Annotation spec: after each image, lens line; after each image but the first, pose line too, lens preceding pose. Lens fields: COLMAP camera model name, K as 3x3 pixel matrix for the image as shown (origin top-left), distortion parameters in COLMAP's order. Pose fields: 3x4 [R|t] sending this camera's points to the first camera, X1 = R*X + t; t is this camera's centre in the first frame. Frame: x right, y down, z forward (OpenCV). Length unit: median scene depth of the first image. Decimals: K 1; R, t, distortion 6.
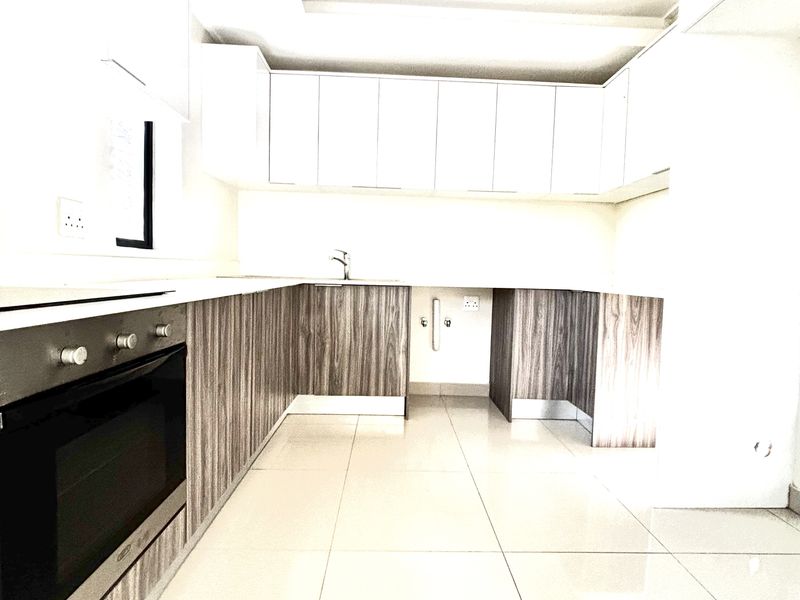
lens RADIAL K [[429.2, 0, 400.0], [0, 429.2, 300.9], [0, 0, 1]] dist [0.001267, -0.001440]
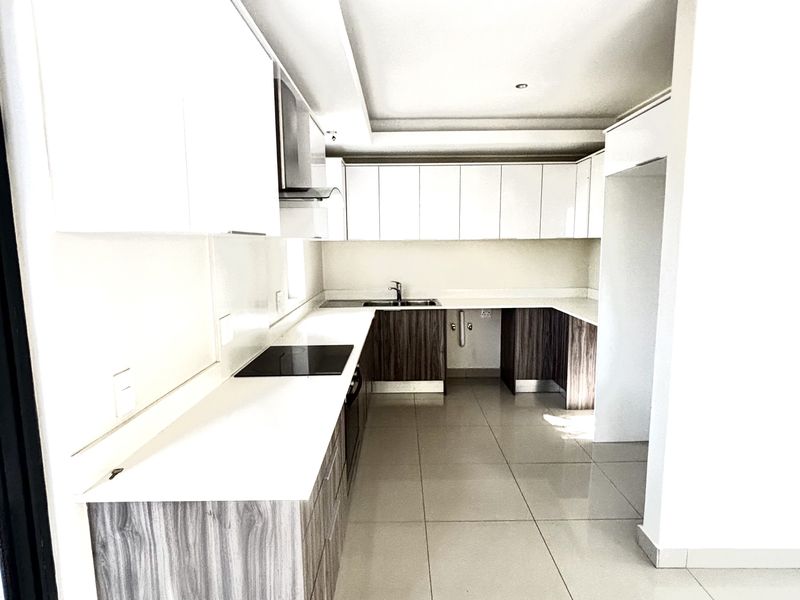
lens RADIAL K [[429.2, 0, 399.5], [0, 429.2, 297.2], [0, 0, 1]] dist [0.001267, -0.001440]
pose [[0.999179, -0.033854, -0.022263, -0.103779], [0.035190, 0.997415, 0.062654, -0.172004], [0.020084, -0.063386, 0.997787, -0.499642]]
